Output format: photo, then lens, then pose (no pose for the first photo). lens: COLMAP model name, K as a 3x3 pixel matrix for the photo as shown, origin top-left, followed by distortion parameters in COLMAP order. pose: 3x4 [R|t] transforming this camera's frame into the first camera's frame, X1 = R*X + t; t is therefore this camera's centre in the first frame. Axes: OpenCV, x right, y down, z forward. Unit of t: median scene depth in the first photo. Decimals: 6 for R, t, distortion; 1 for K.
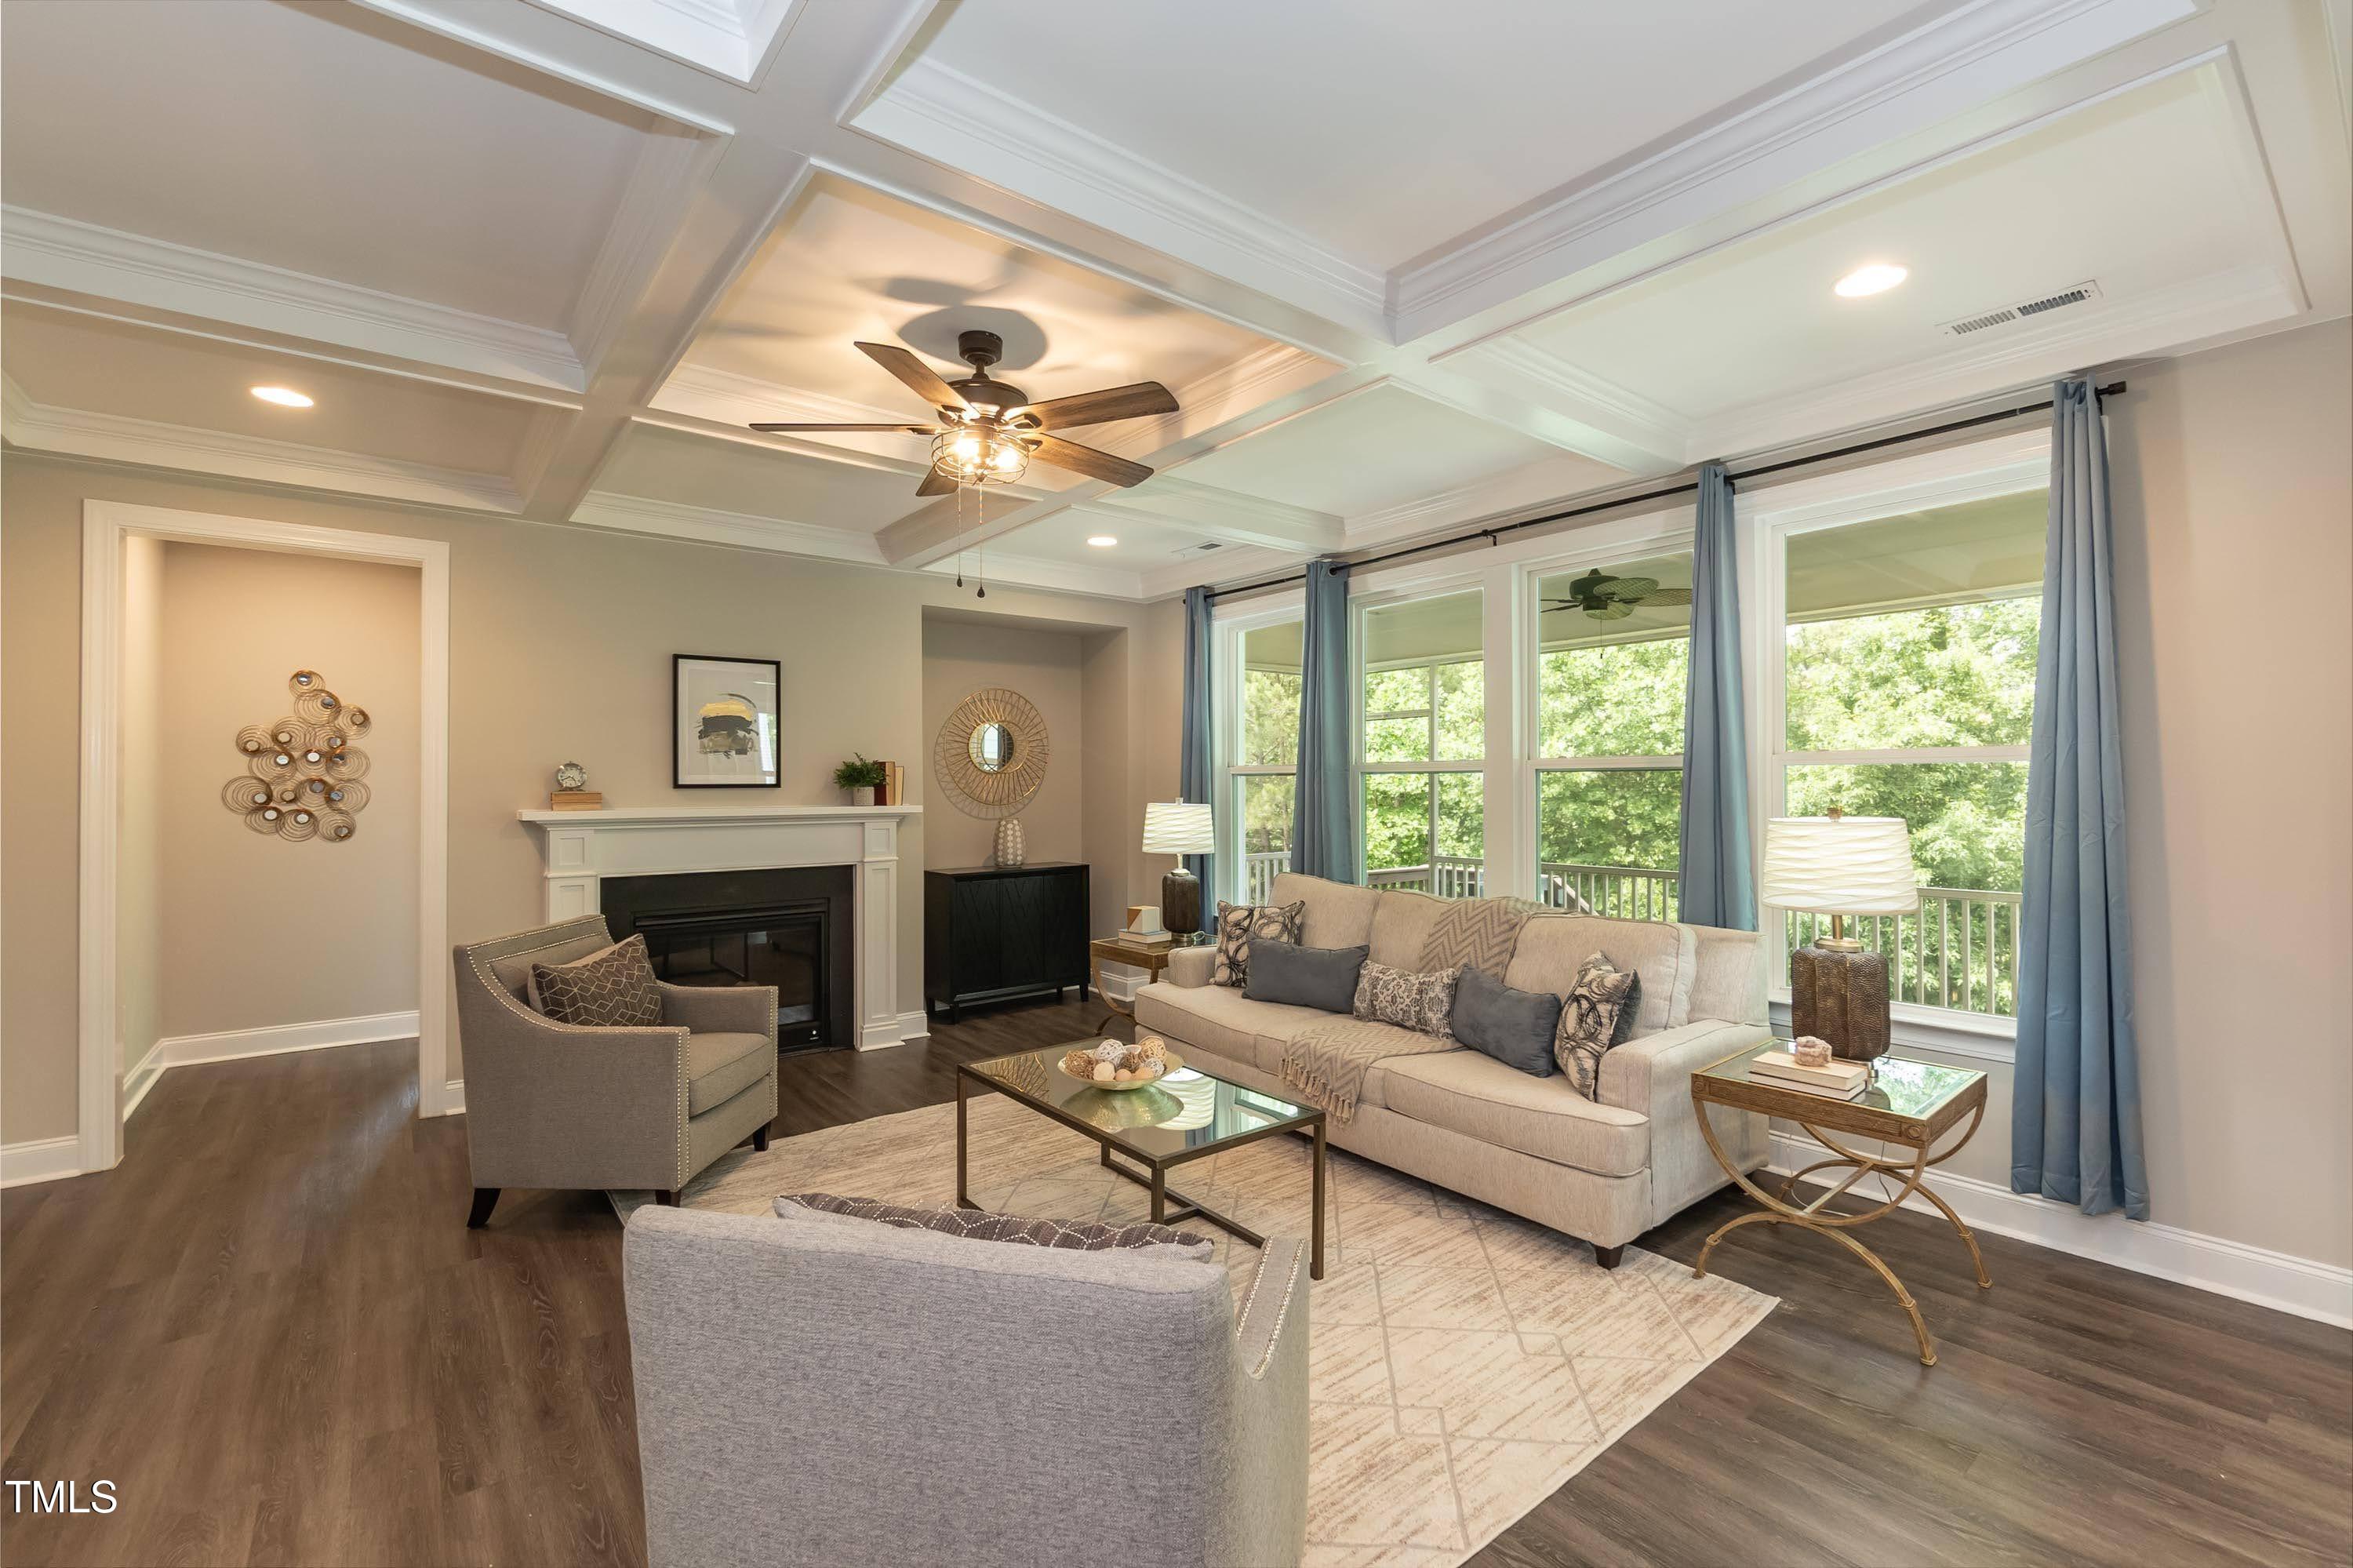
lens RADIAL K [[1018.4, 0, 1180.1], [0, 1018.4, 775.8], [0, 0, 1]] dist [0.001086, 0.000529]
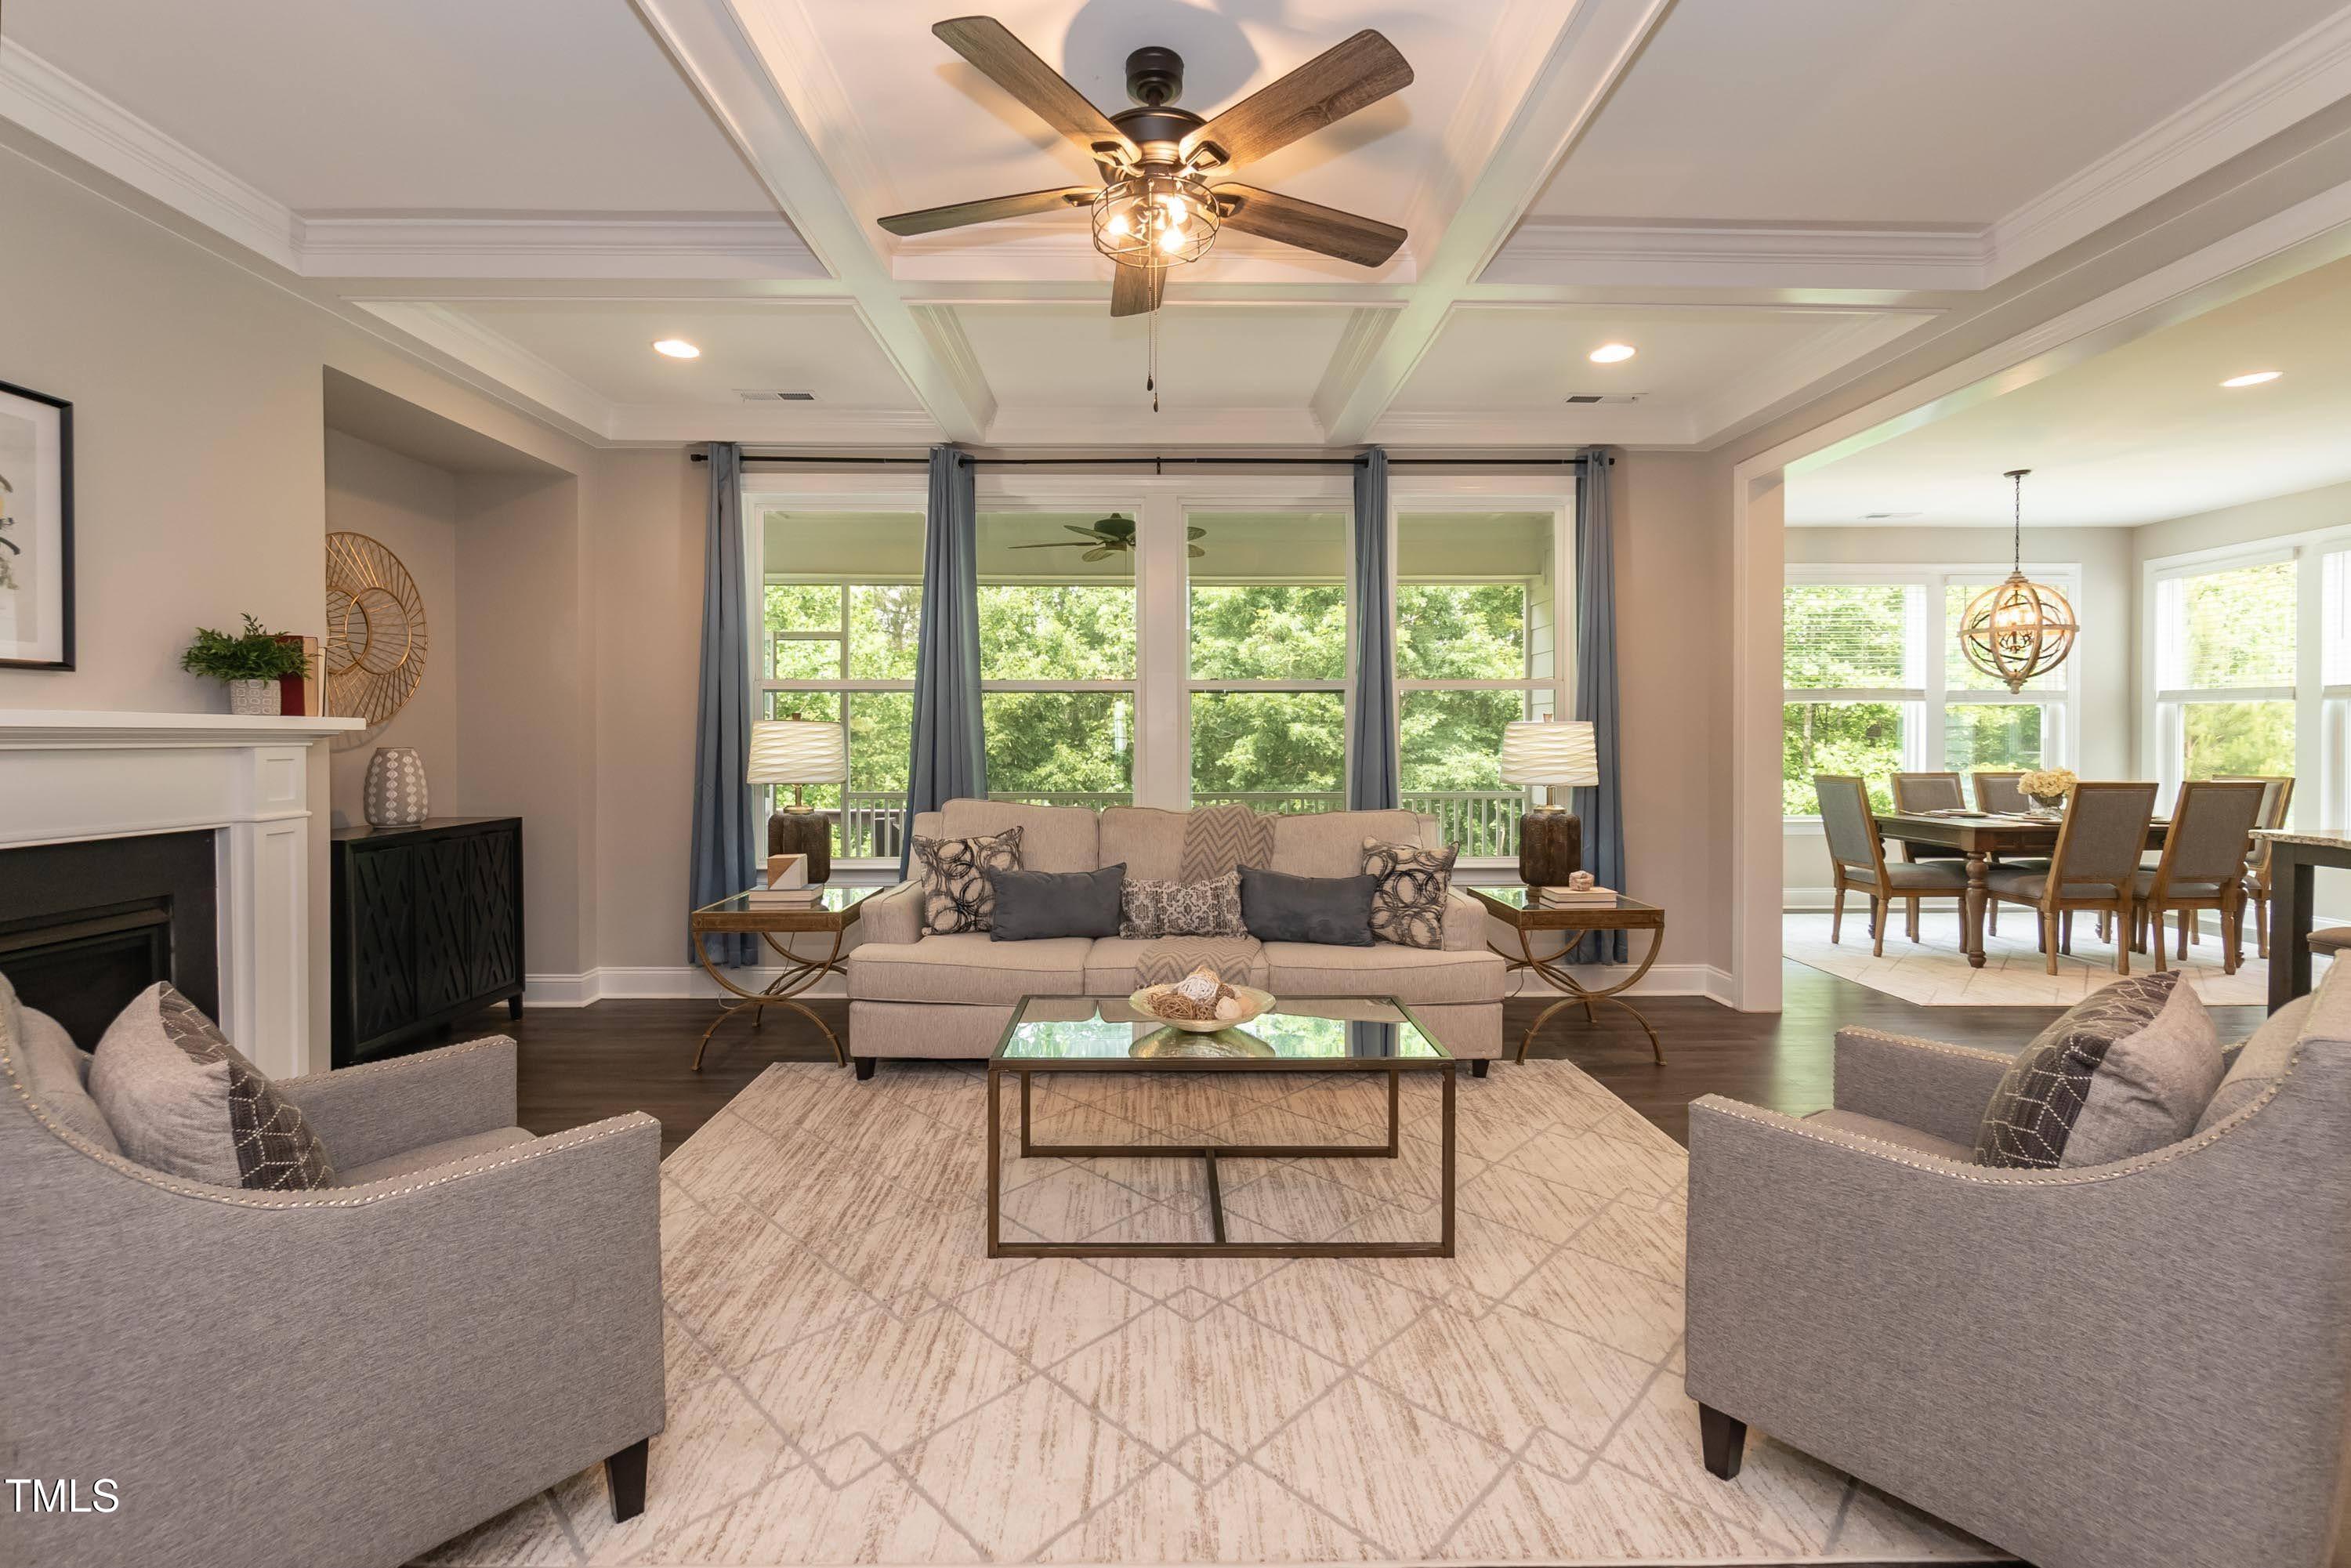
lens RADIAL K [[1017.5, 0, 1207.9], [0, 1017.5, 744.2], [0, 0, 1]] dist [0.001086, 0.000529]
pose [[0.600742, -0.002574, 0.799439, -0.433995], [-0.007972, 0.999926, 0.009211, 0.035816], [-0.799403, -0.011906, 0.600677, 0.288452]]
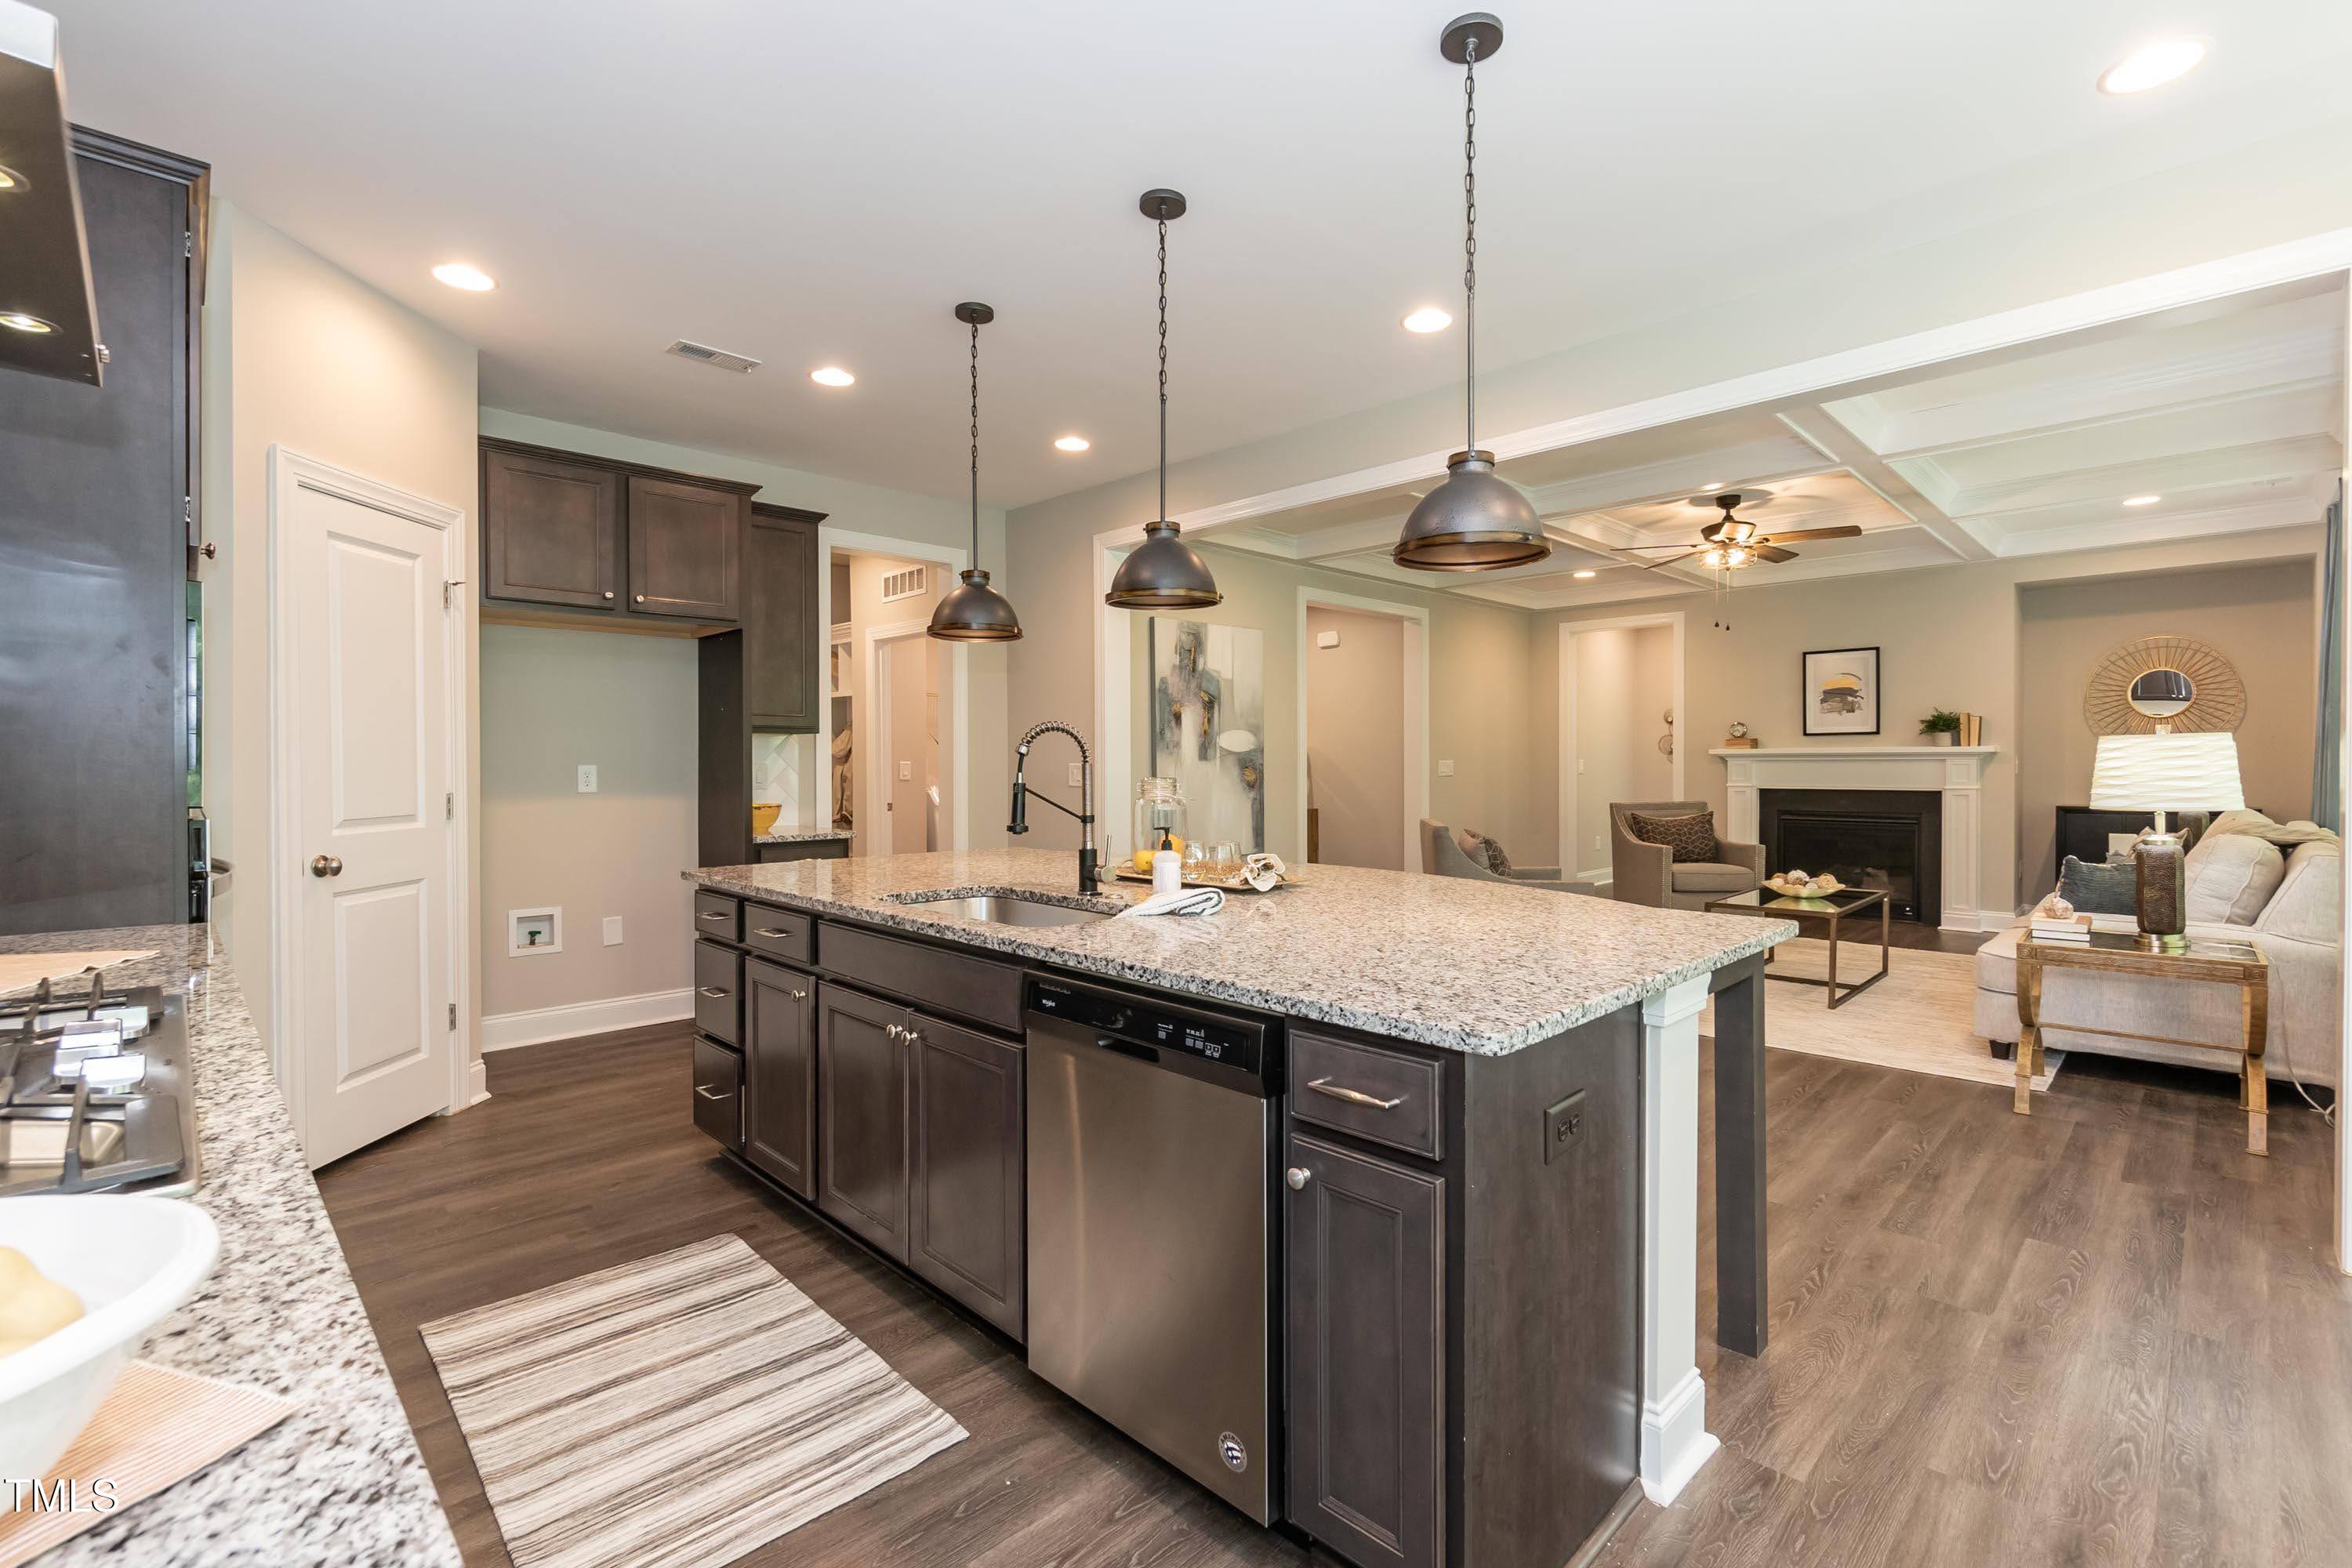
lens RADIAL K [[1018.0, 0, 1169.9], [0, 1018.0, 772.6], [0, 0, 1]] dist [0.001086, 0.000529]
pose [[0.104875, 0.014396, -0.994381, 0.900479], [0.014851, 0.999761, 0.016040, 0.027179], [0.994375, -0.016449, 0.104636, -0.140787]]
